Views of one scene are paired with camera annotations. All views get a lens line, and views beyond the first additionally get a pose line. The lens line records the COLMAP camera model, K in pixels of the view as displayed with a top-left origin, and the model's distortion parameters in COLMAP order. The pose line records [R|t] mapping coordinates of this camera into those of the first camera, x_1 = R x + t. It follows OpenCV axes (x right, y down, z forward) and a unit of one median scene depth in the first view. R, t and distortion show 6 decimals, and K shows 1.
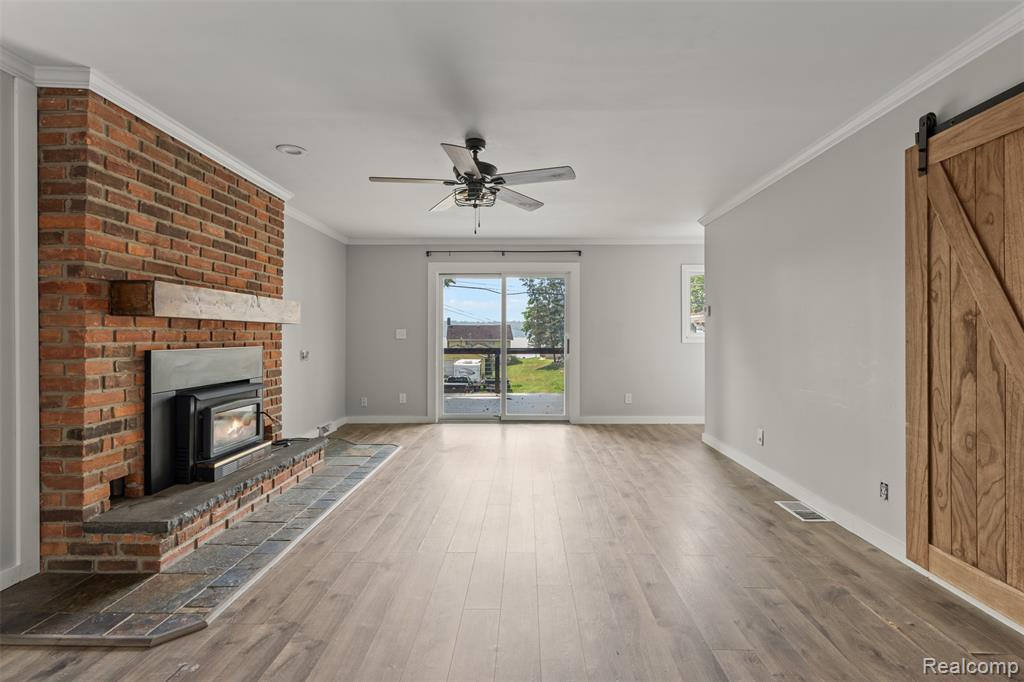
lens RADIAL K [[458.1, 0, 514.6], [0, 458.1, 333.8], [0, 0, 1]] dist [0.000662, -0.000100]
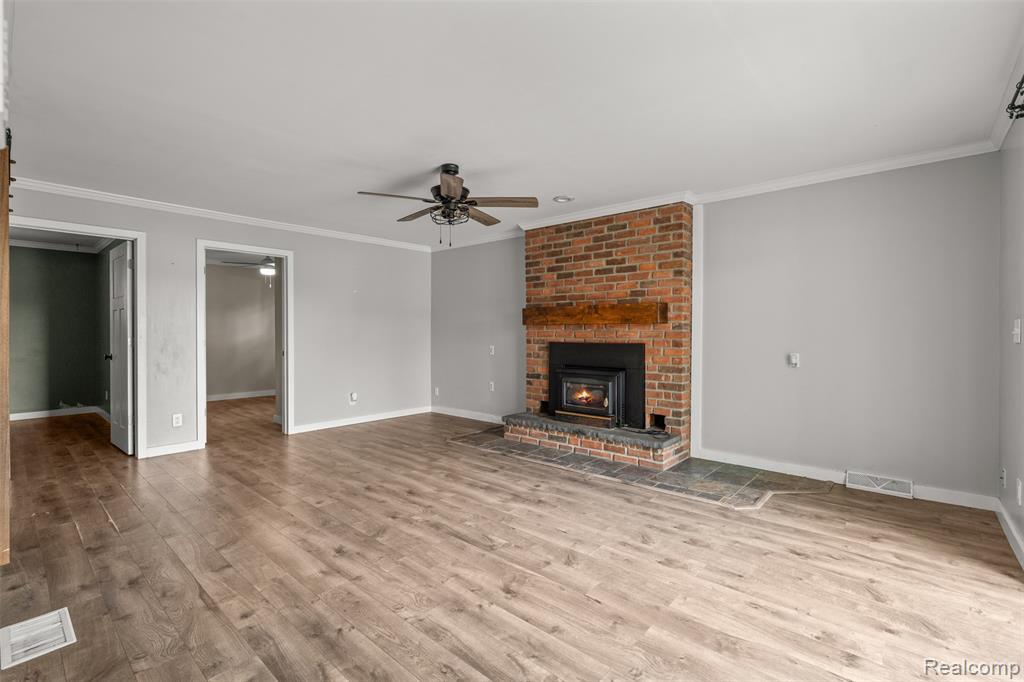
lens RADIAL K [[458.1, 0, 514.7], [0, 458.1, 336.5], [0, 0, 1]] dist [0.000662, -0.000100]
pose [[-0.644682, 0.004205, -0.764439, 0.776153], [-0.000321, 0.999983, 0.005771, 0.002875], [0.764451, 0.003966, -0.644670, 2.096589]]
